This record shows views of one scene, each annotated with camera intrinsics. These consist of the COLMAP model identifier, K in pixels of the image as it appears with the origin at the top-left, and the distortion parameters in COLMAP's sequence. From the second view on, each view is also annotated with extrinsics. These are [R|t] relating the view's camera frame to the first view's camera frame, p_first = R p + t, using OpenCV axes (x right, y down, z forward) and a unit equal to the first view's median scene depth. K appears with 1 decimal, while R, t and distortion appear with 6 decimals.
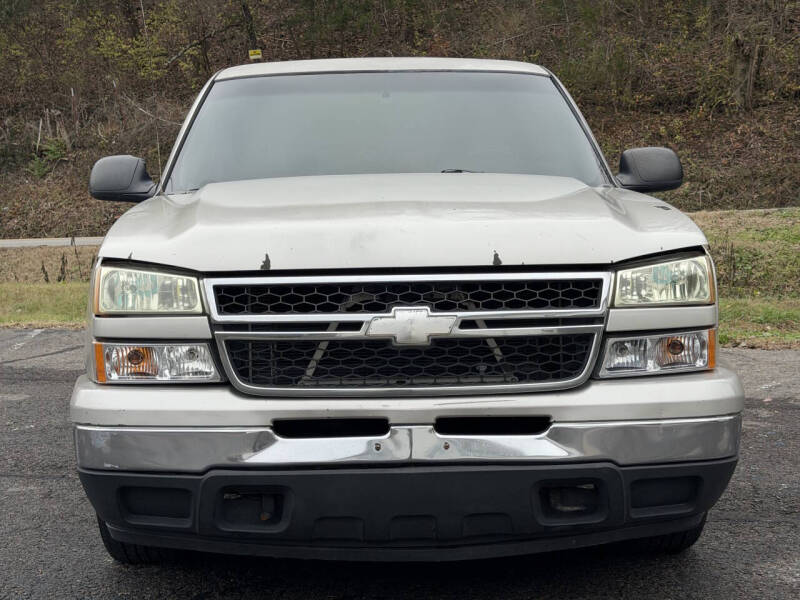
lens RADIAL K [[1243.9, 0, 400.0], [0, 1243.9, 300.0], [0, 0, 1]] dist [0.079897, -0.080520]
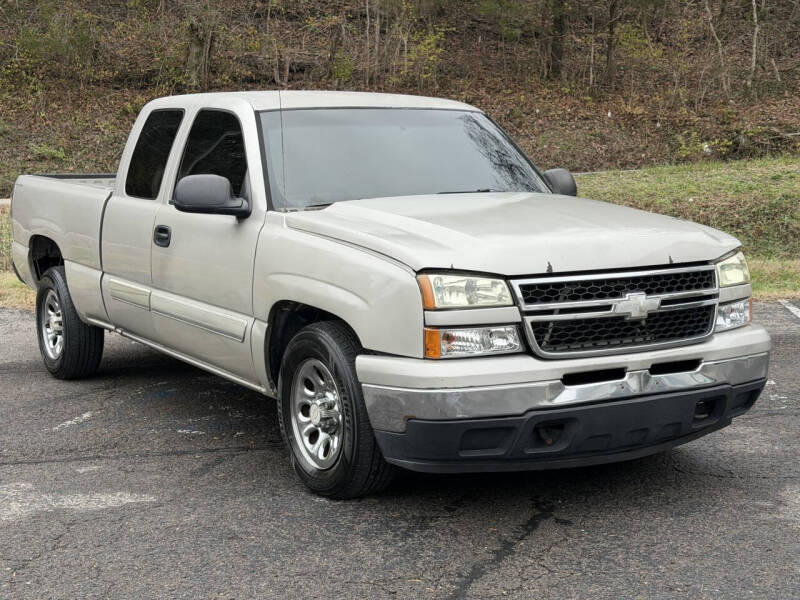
lens RADIAL K [[1243.9, 0, 400.0], [0, 1243.9, 300.0], [0, 0, 1]] dist [0.079897, -0.080520]
pose [[0.865610, -0.050494, 0.498166, -0.972834], [0.036014, 0.998604, 0.038640, -0.053988], [-0.499421, -0.015506, 0.866220, -0.172718]]
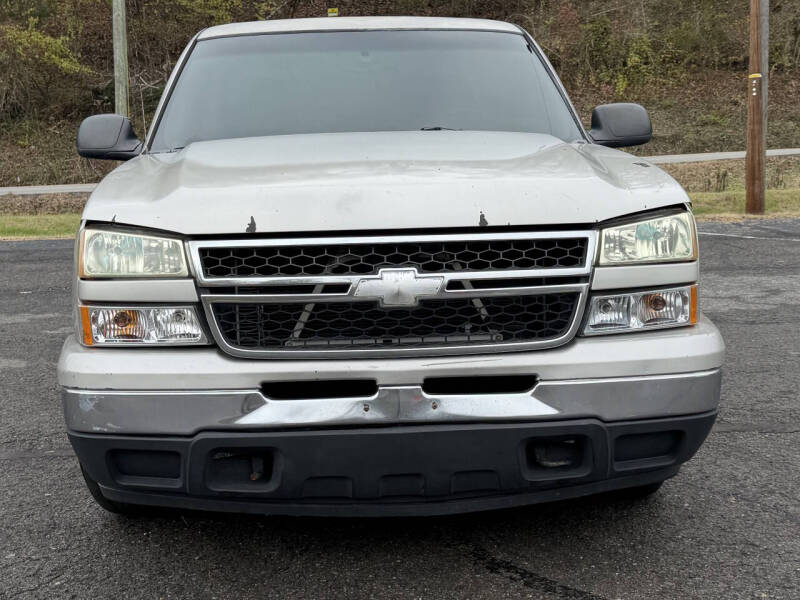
lens RADIAL K [[1103.5, 0, 400.0], [0, 1103.5, 300.0], [0, 0, 1]] dist [0.091519, 0.000168]
pose [[0.999594, -0.011217, 0.026186, -0.012707], [0.009745, 0.998401, 0.055684, -0.017930], [-0.026769, -0.055407, 0.998105, 0.109990]]
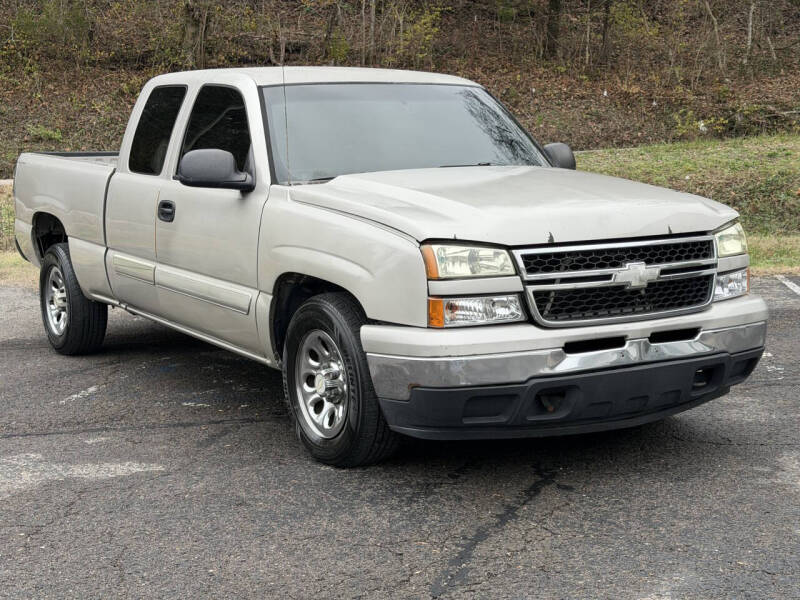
lens RADIAL K [[1243.9, 0, 400.0], [0, 1243.9, 300.0], [0, 0, 1]] dist [0.079897, -0.080520]
pose [[0.863698, -0.062108, 0.500169, -0.993169], [0.040837, 0.997739, 0.053374, -0.041977], [-0.502353, -0.025674, 0.864281, -0.188243]]
